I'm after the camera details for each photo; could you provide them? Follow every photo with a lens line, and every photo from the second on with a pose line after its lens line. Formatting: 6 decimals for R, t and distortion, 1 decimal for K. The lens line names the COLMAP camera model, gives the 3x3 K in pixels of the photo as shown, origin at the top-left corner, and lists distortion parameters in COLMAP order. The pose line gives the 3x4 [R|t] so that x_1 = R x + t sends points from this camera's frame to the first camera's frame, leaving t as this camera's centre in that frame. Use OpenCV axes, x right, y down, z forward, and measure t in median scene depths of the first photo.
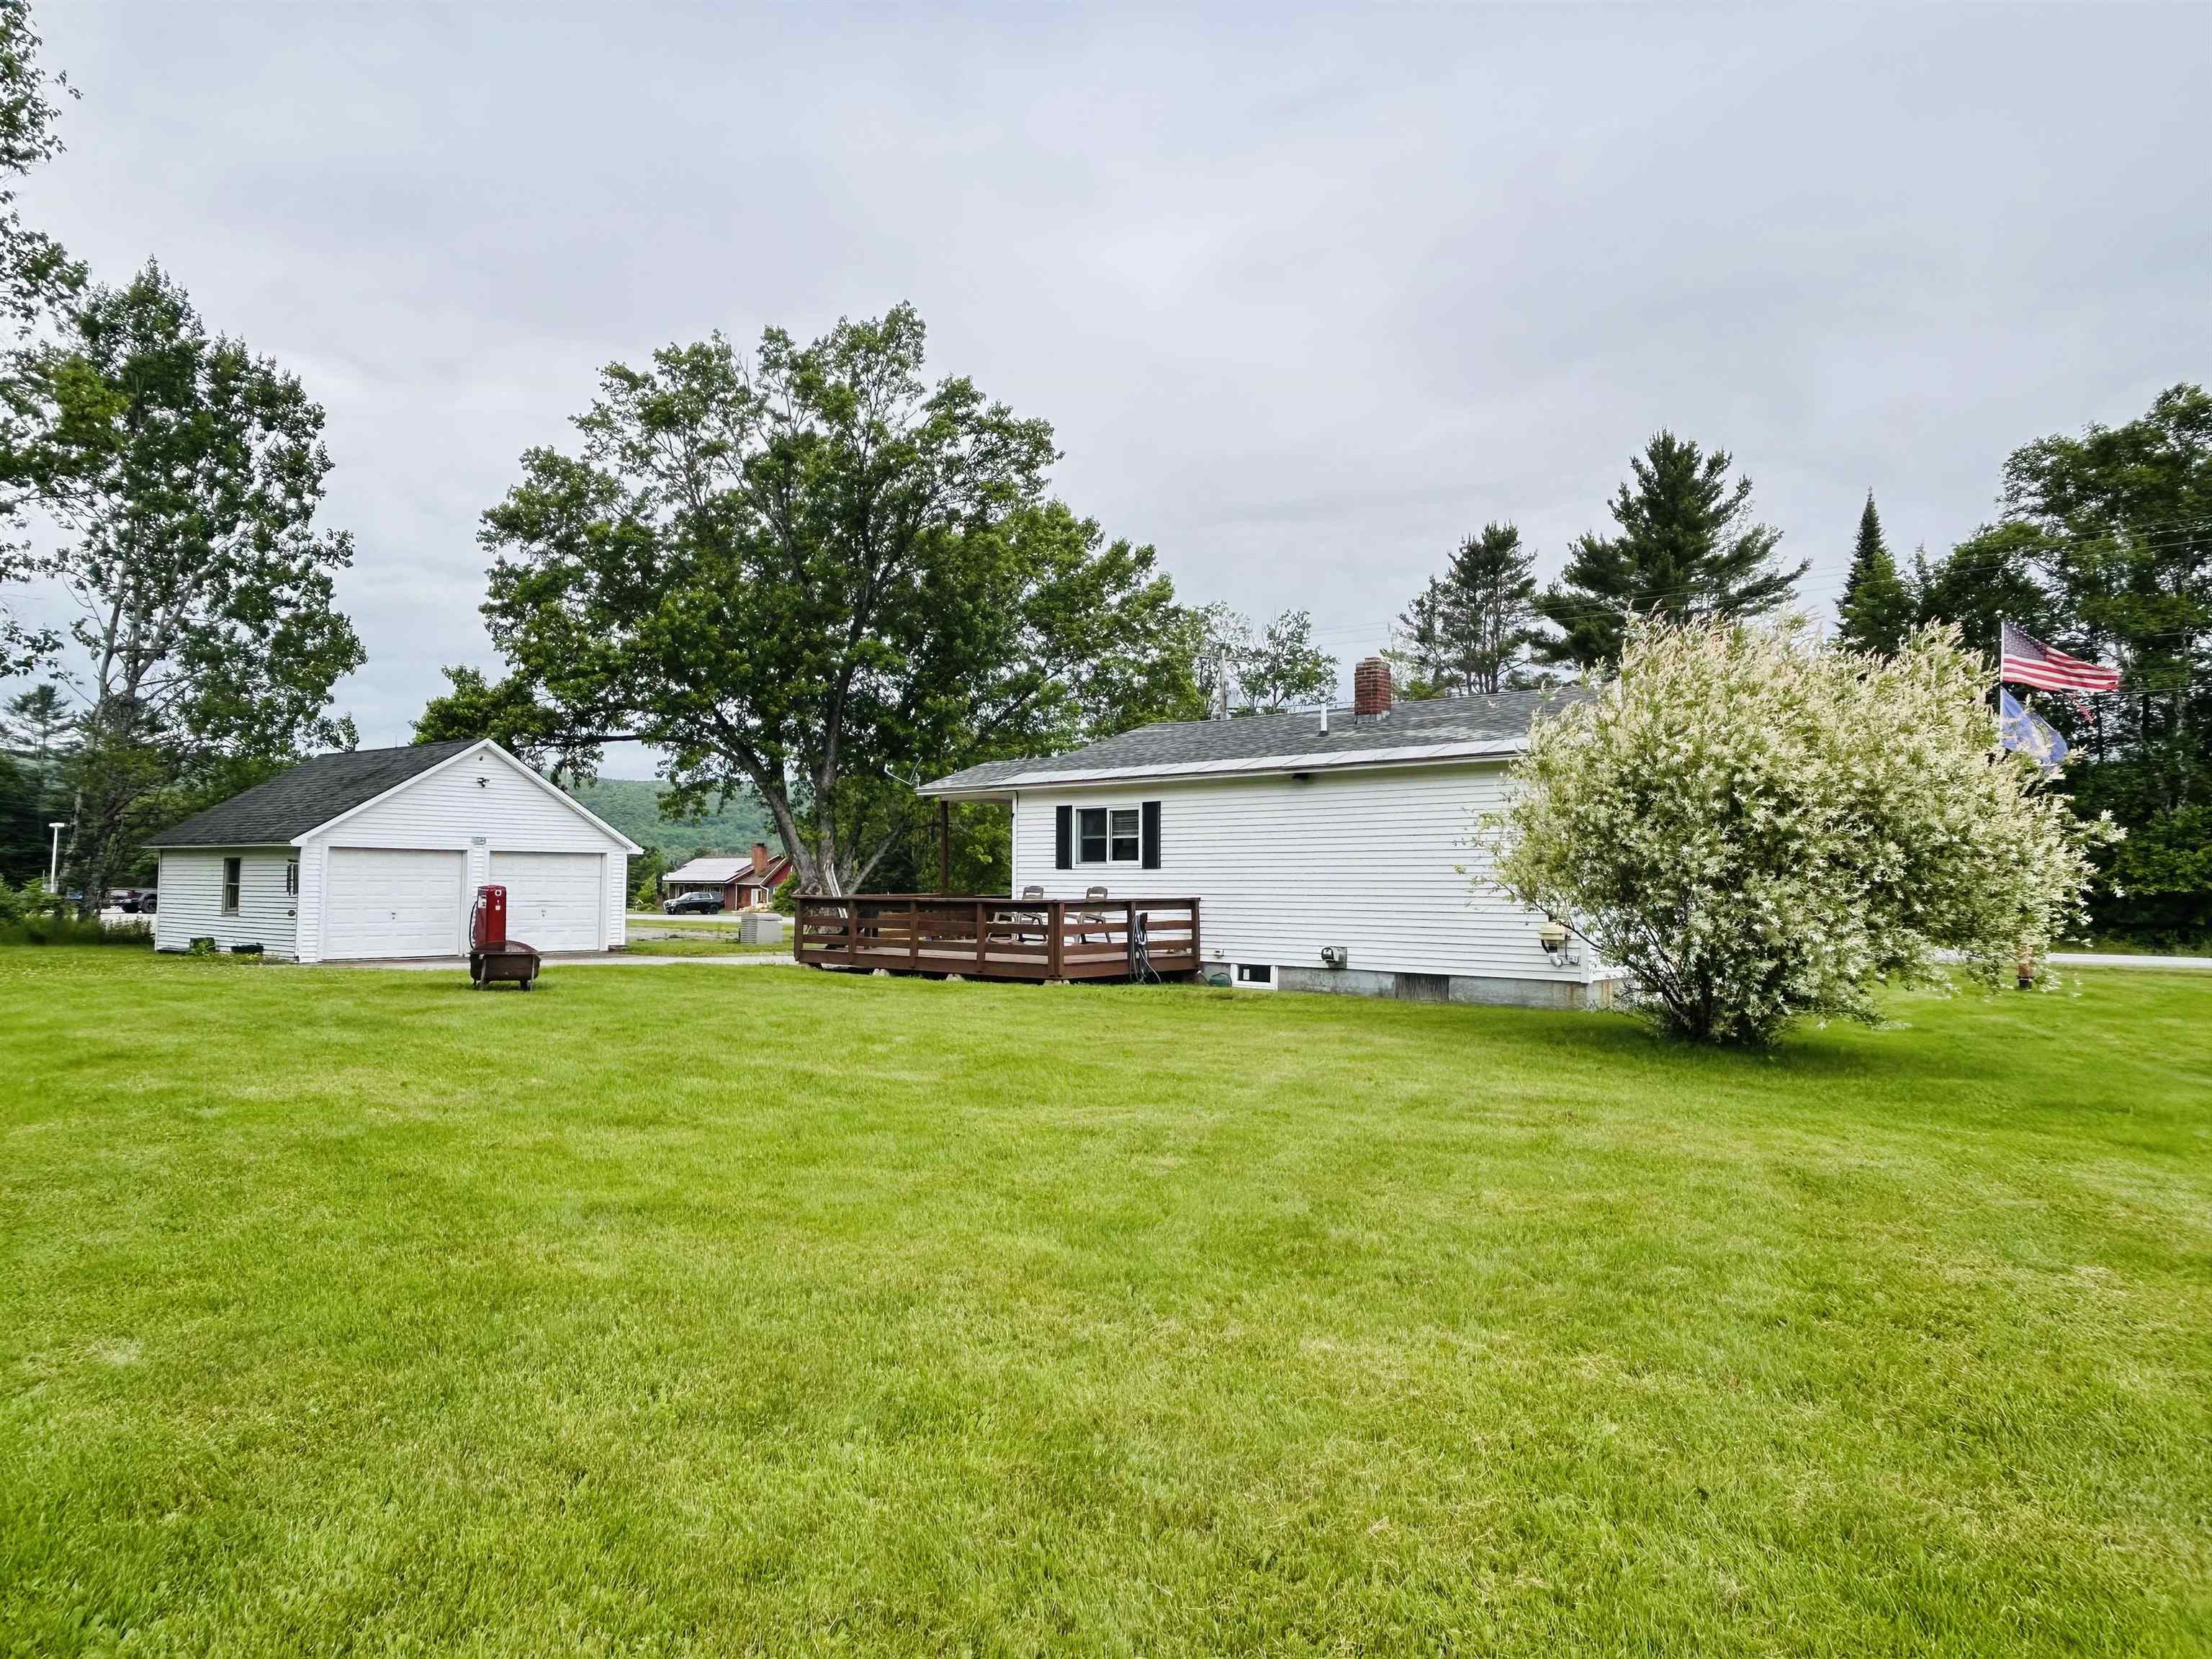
lens RADIAL K [[1392.7, 0, 1112.4], [0, 1392.7, 824.5], [0, 0, 1]] dist [-0.004064, -0.001404]
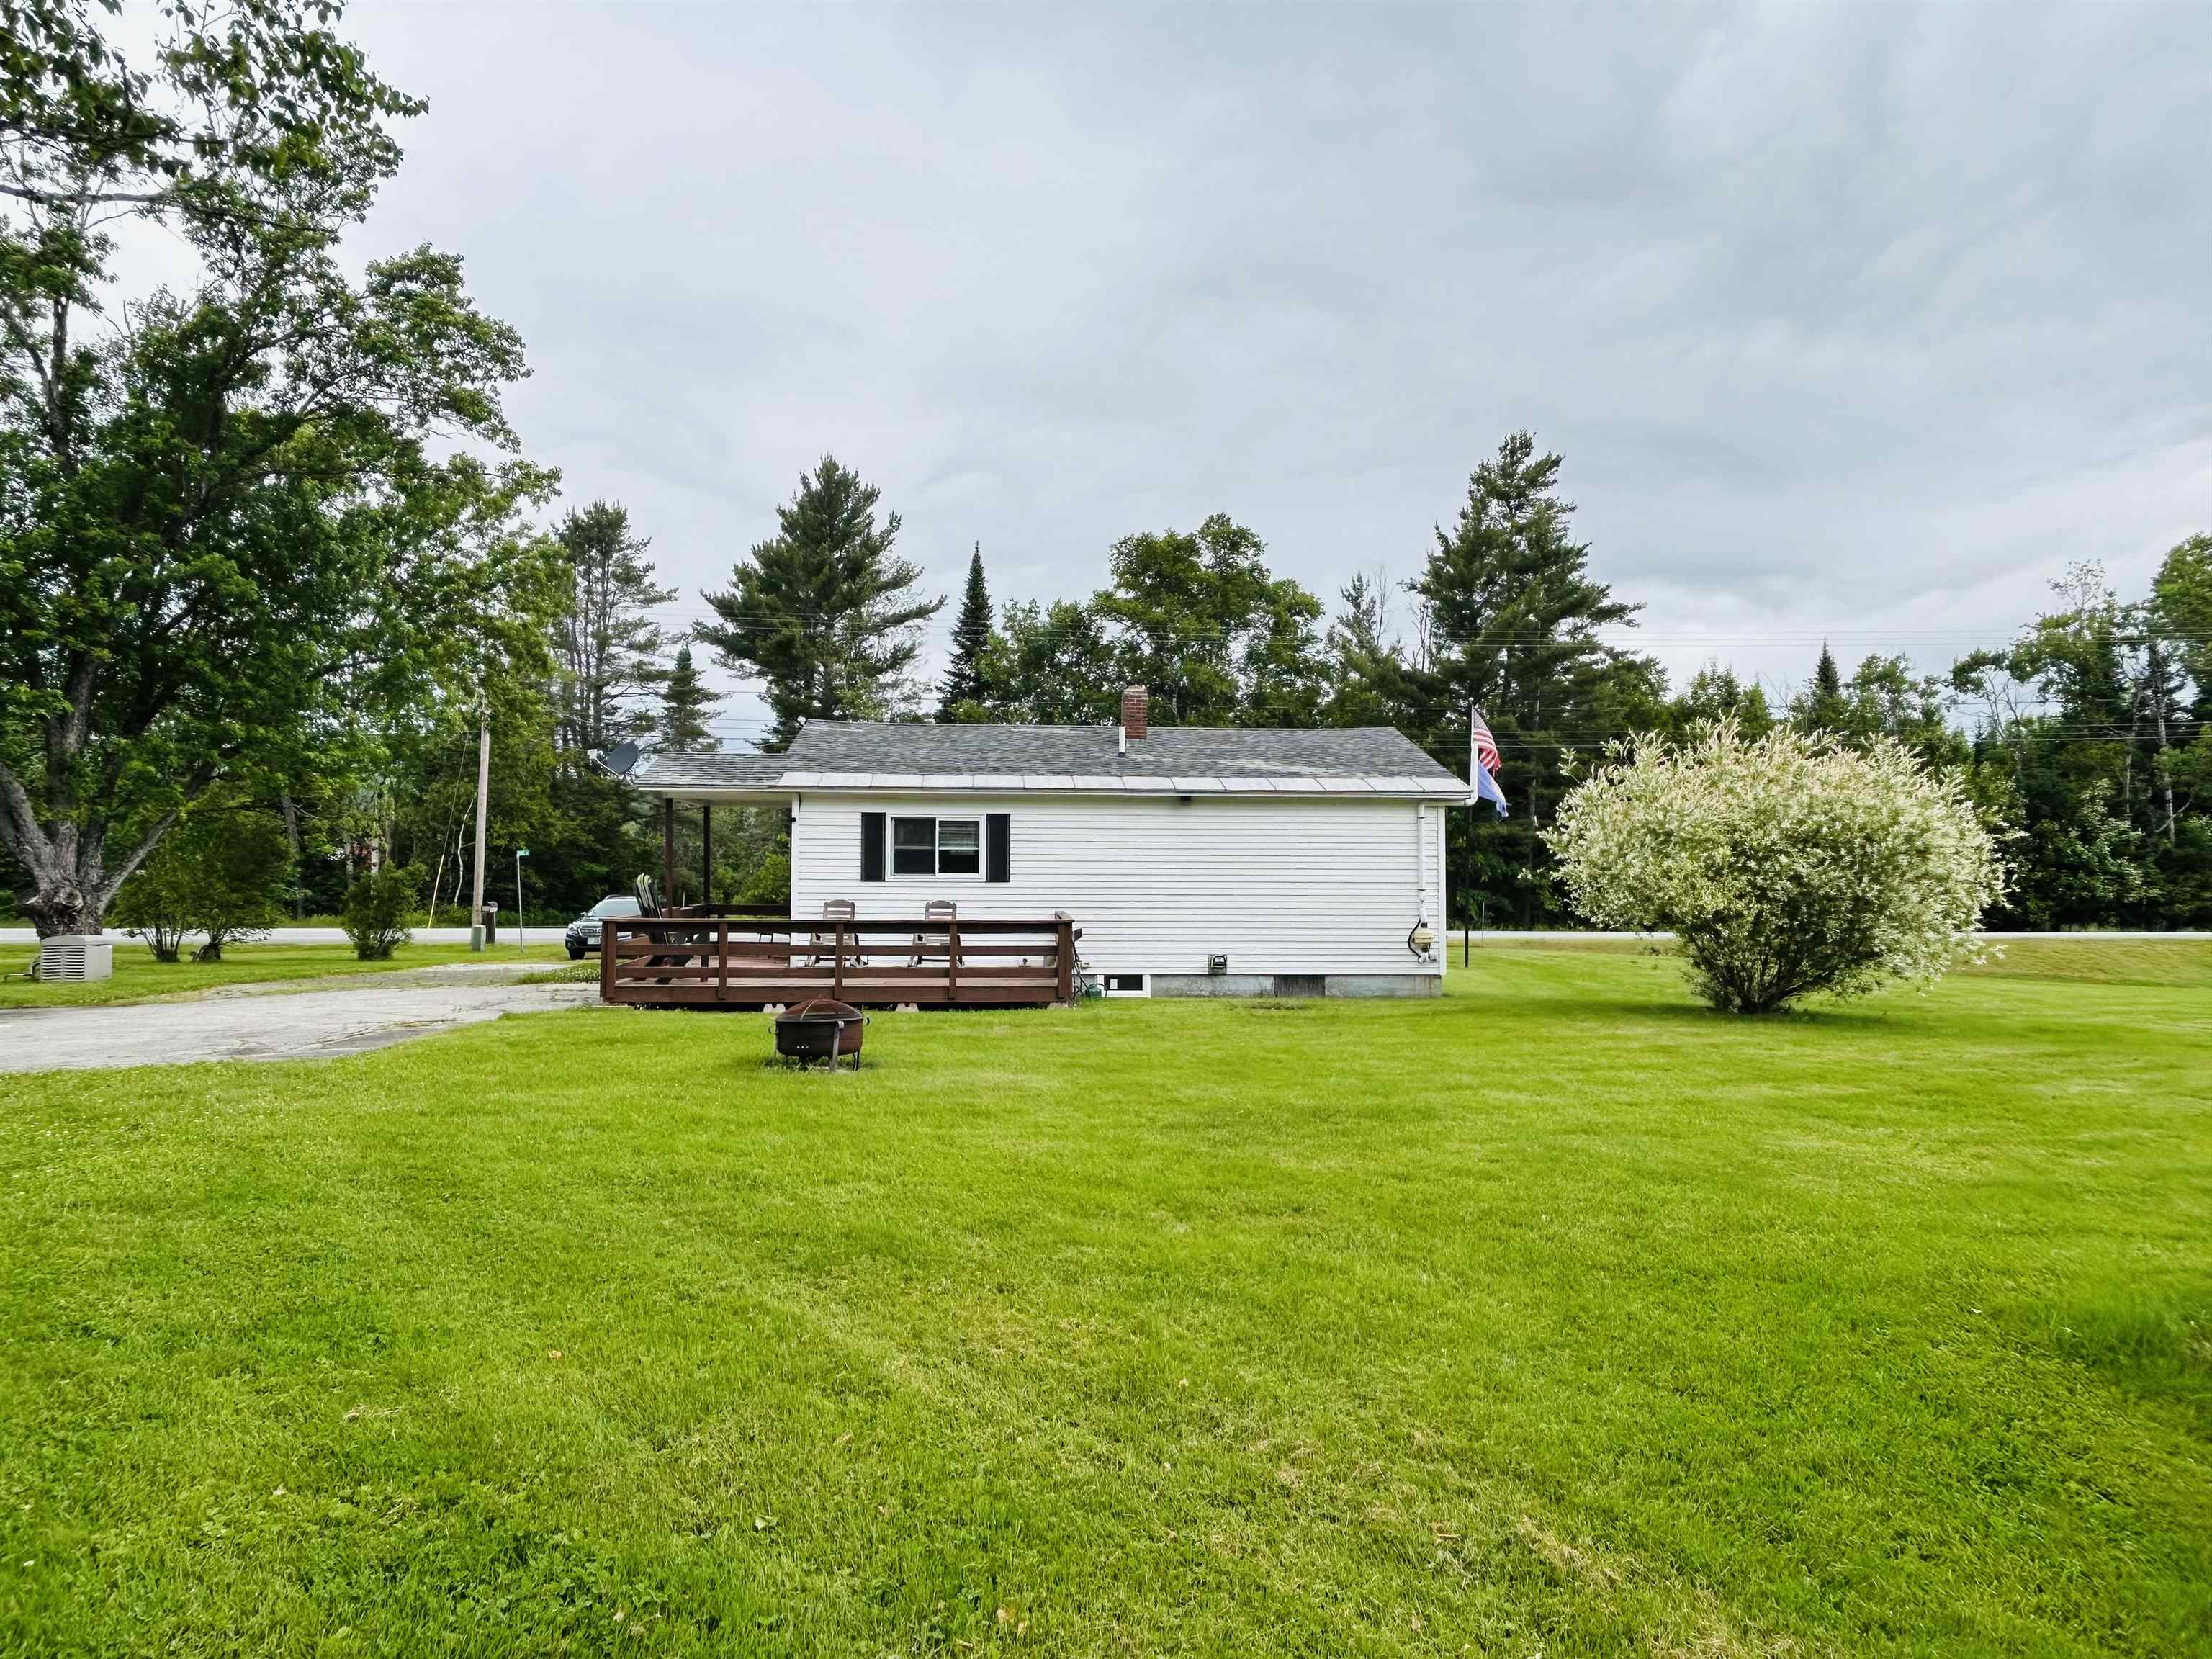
lens RADIAL K [[1366.4, 0, 1133.6], [0, 1366.4, 828.9], [0, 0, 1]] dist [-0.004966, -0.008150]
pose [[0.687178, 0.020188, 0.726209, -0.593255], [-0.032732, 0.999459, 0.003189, -0.011710], [-0.725751, -0.025961, 0.687467, 0.264753]]
